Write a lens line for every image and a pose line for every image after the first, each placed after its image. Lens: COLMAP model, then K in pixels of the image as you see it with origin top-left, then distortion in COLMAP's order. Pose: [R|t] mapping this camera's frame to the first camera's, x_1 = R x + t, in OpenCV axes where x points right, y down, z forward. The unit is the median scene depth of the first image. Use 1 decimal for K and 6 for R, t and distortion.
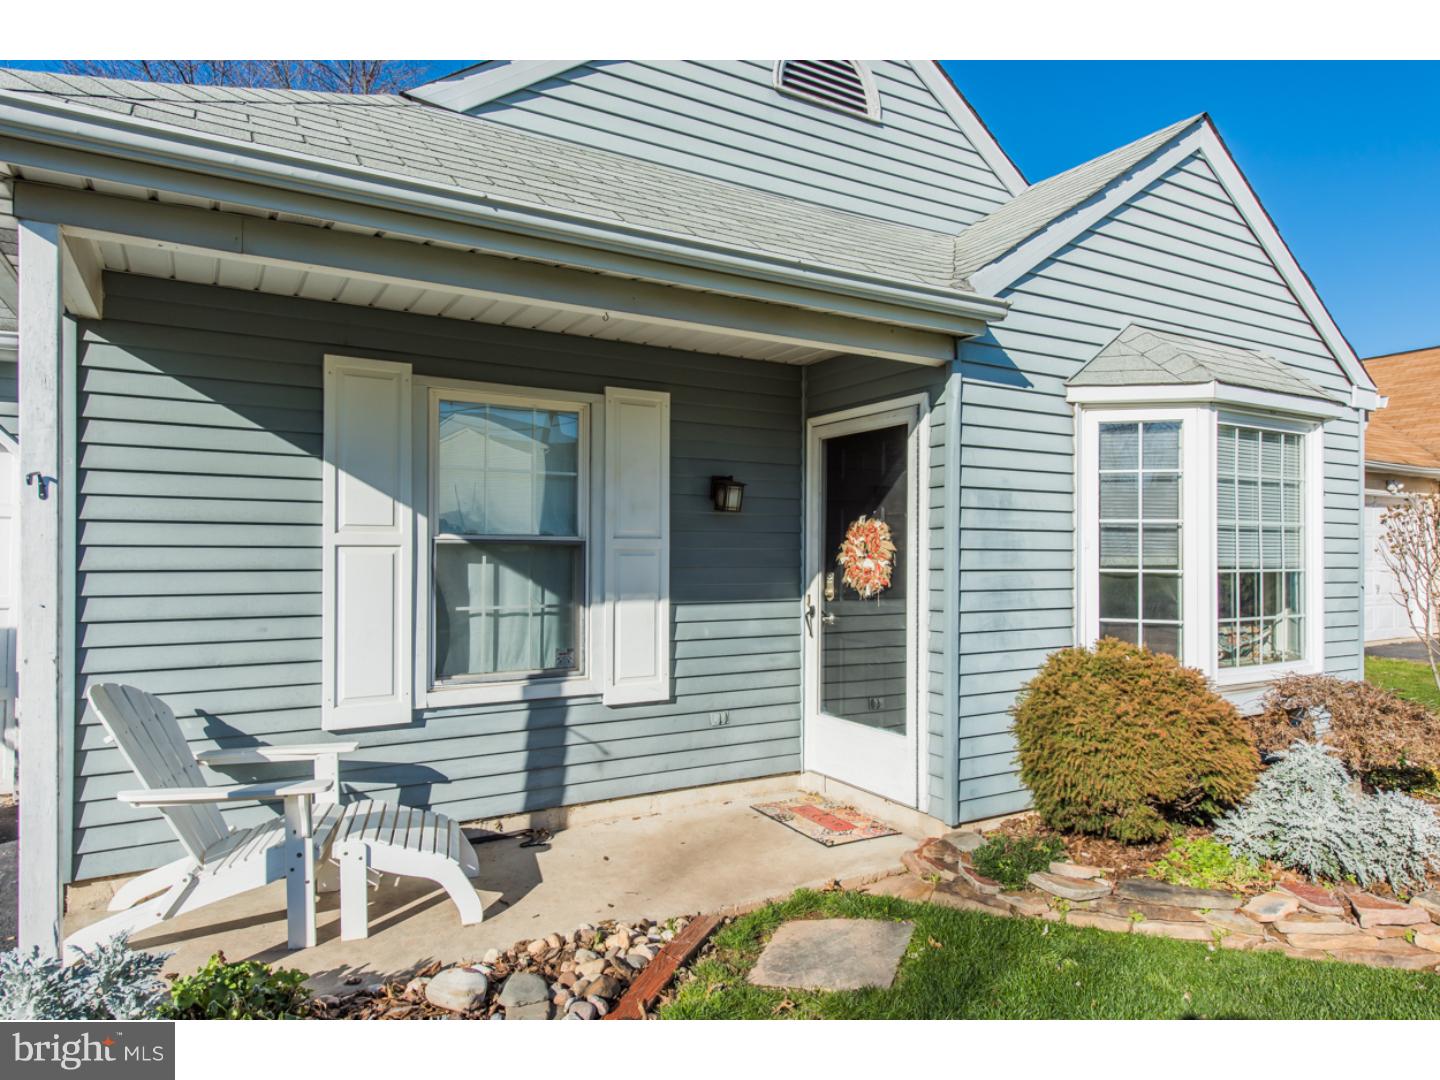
lens RADIAL K [[884.0, 0, 720.0], [0, 884.0, 540.0], [0, 0, 1]] dist [0.018147, 0.000220]
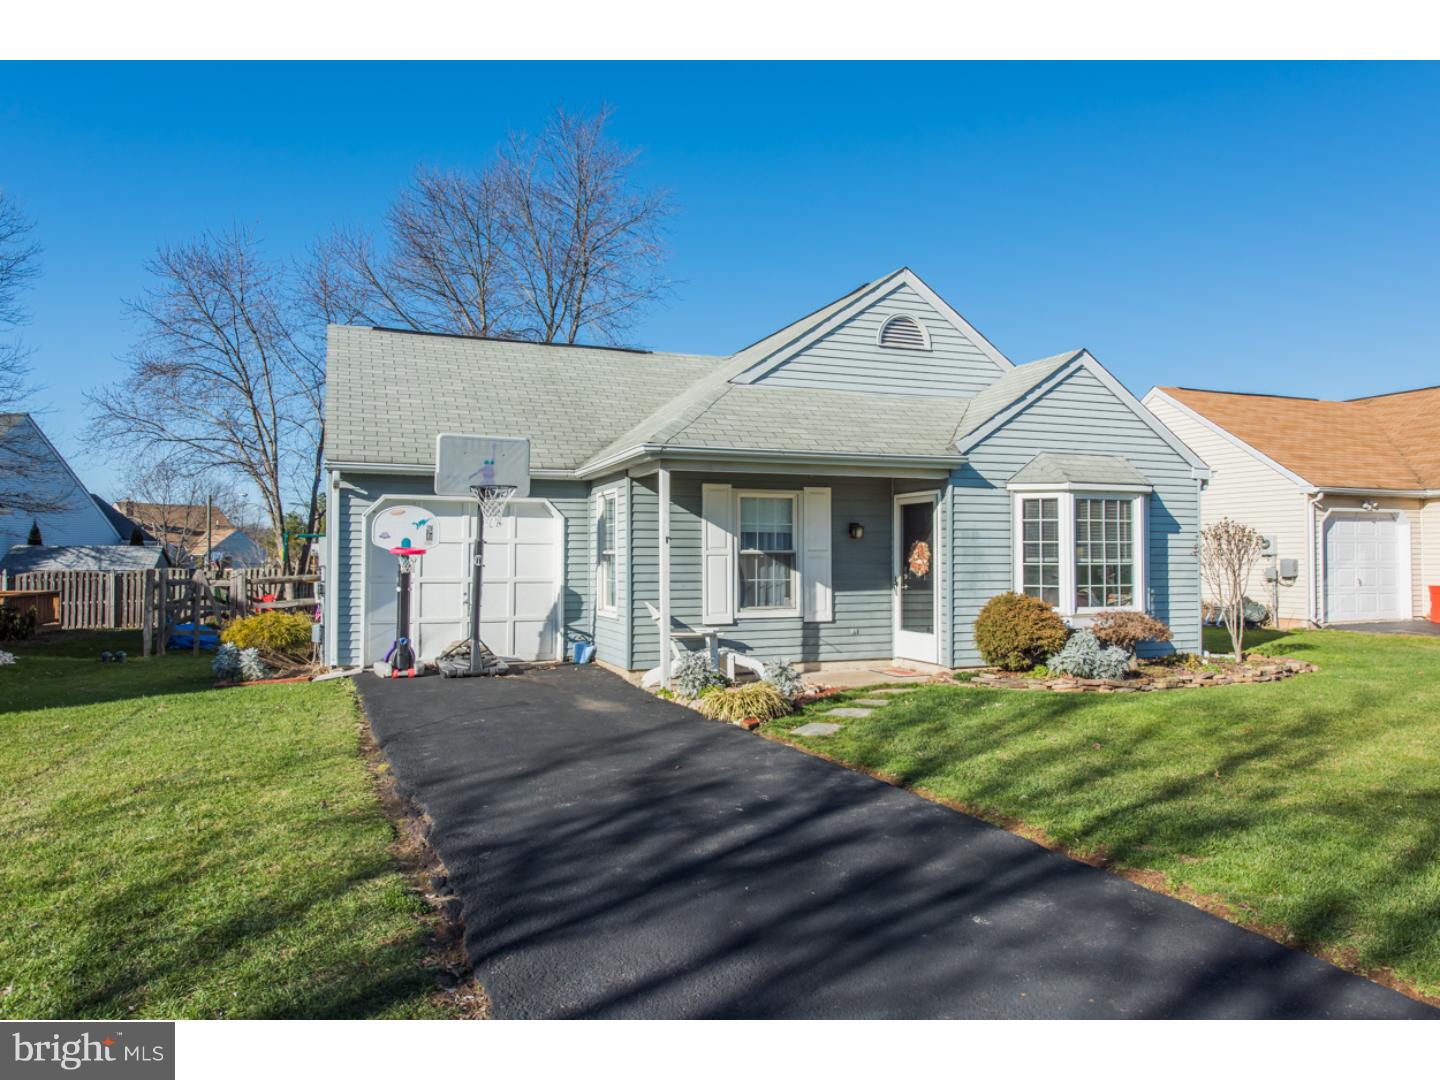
lens RADIAL K [[1001.7, 0, 720.0], [0, 1001.7, 540.0], [0, 0, 1]] dist [0.006078, 0.000672]
pose [[0.989891, -0.007784, -0.141615, 0.026049], [0.007195, 0.999963, -0.004676, -0.021075], [0.141646, 0.003609, 0.989911, -1.673898]]
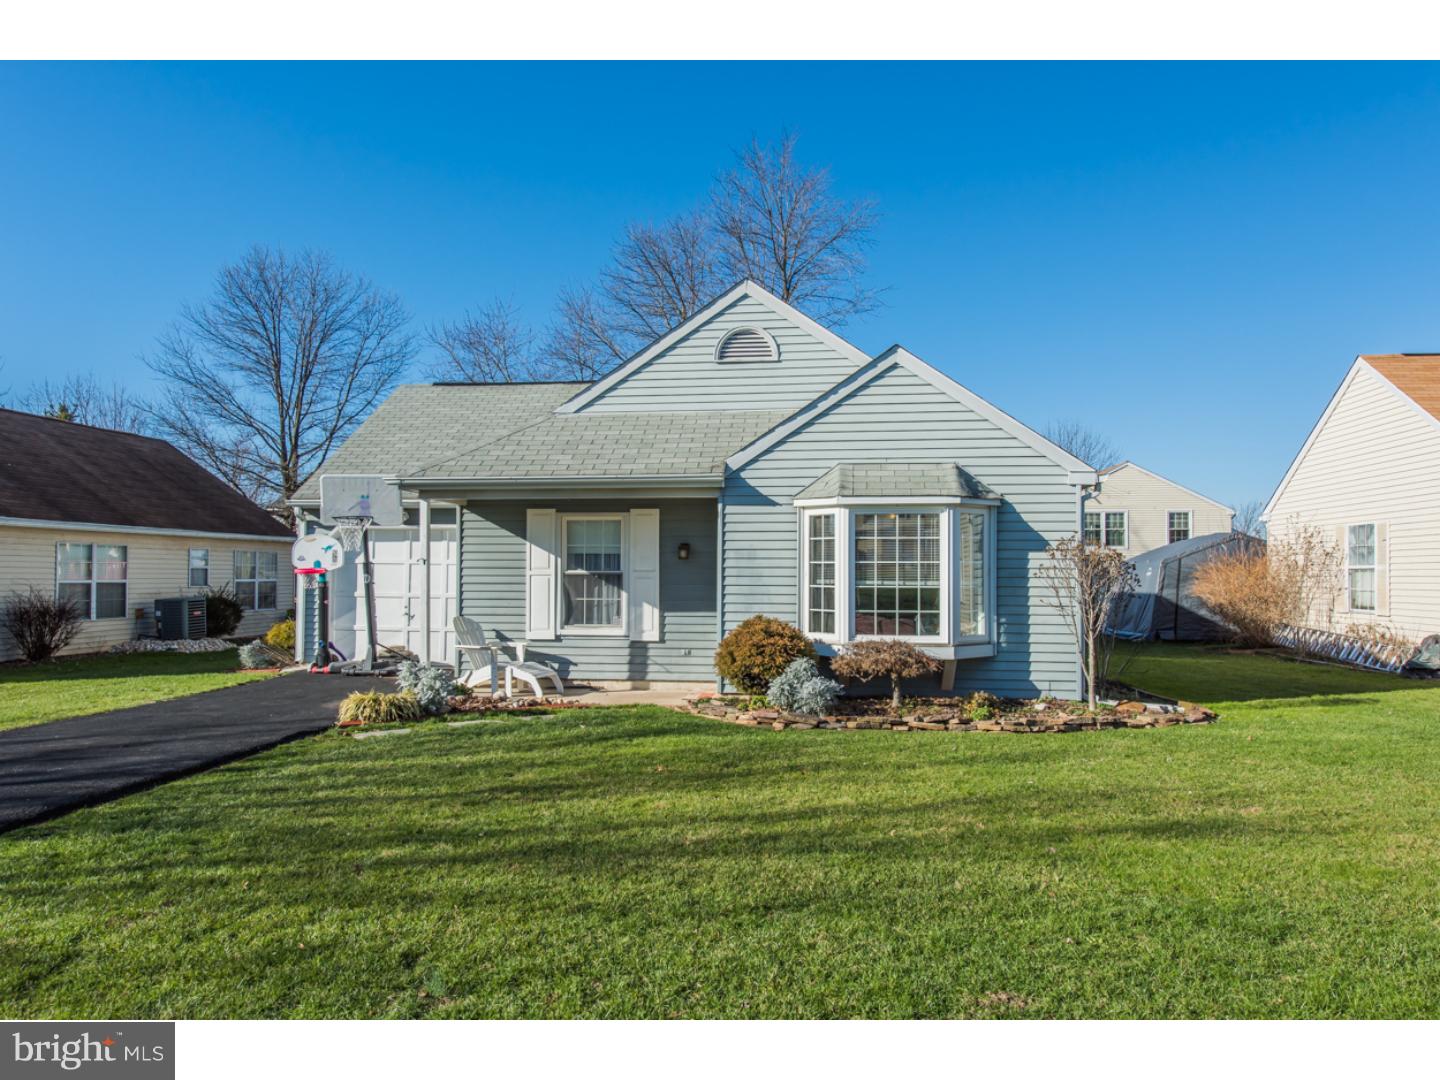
lens RADIAL K [[1011.7, 0, 724.4], [0, 1011.7, 561.5], [0, 0, 1]] dist [0.005204, 0.000462]
pose [[0.792706, -0.009864, -0.609524, 1.756950], [0.007237, 0.999951, -0.006771, -0.009546], [0.609561, 0.000957, 0.792739, -1.031939]]
